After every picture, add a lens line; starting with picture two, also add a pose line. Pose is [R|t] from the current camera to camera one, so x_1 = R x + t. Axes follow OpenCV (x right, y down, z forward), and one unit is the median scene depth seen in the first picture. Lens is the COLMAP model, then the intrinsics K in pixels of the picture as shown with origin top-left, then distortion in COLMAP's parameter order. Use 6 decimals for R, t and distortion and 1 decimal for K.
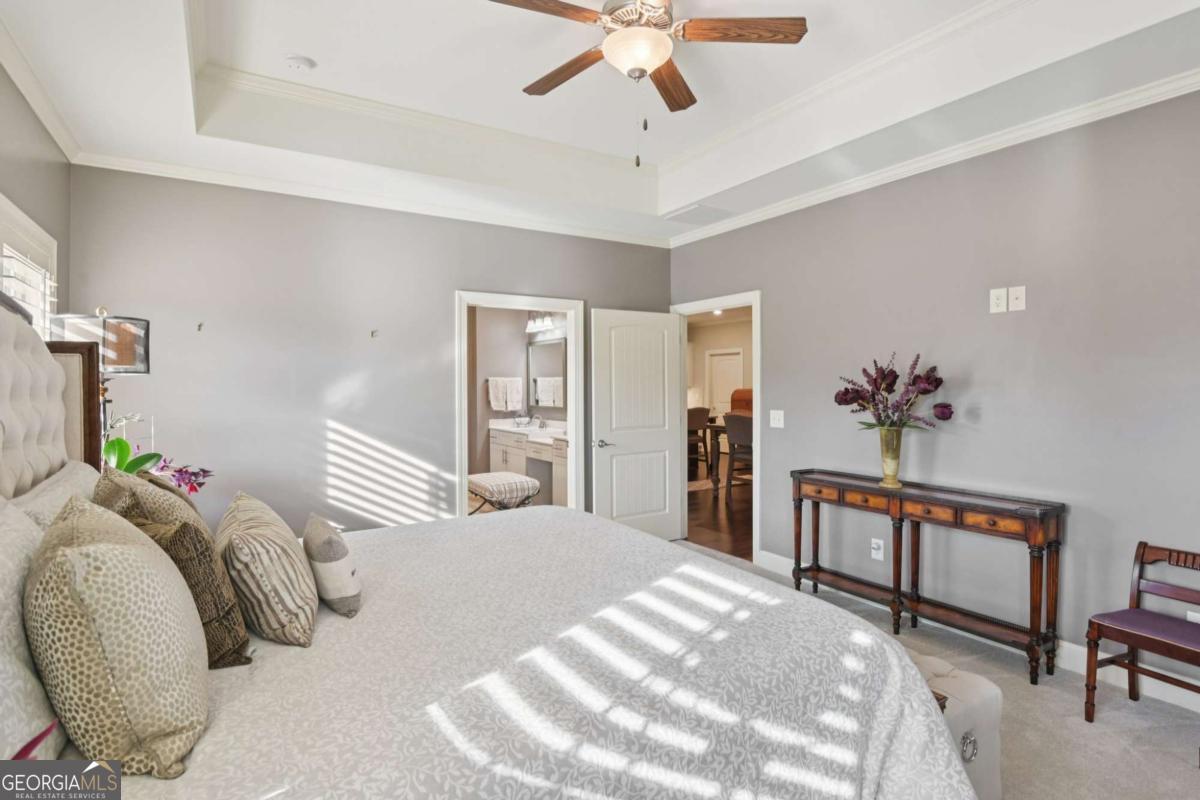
lens RADIAL K [[598.7, 0, 602.2], [0, 598.7, 394.2], [0, 0, 1]] dist [-0.017905, -0.001003]
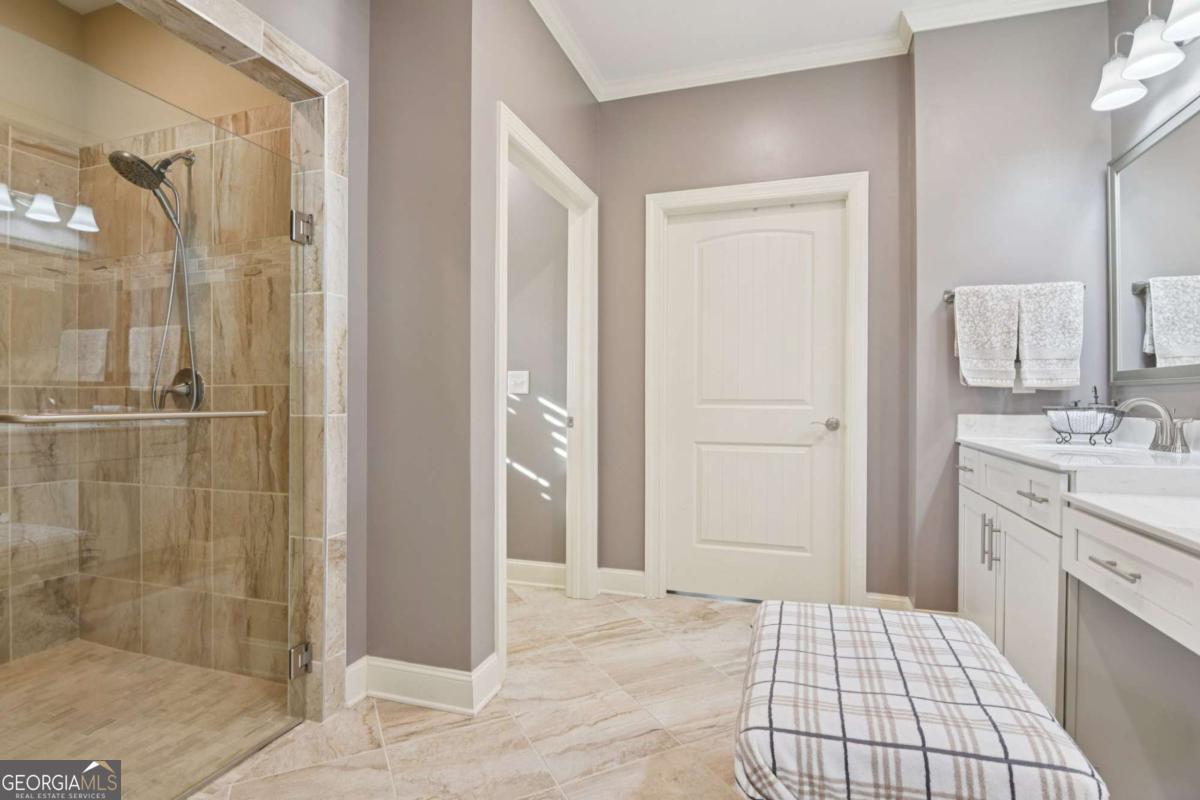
lens RADIAL K [[598.7, 0, 606.3], [0, 598.7, 398.0], [0, 0, 1]] dist [-0.017905, -0.001003]
pose [[0.628584, 0.002888, -0.777737, -0.053840], [-0.015201, 0.999848, -0.008573, 0.038434], [0.777593, 0.017211, 0.628532, 0.635700]]
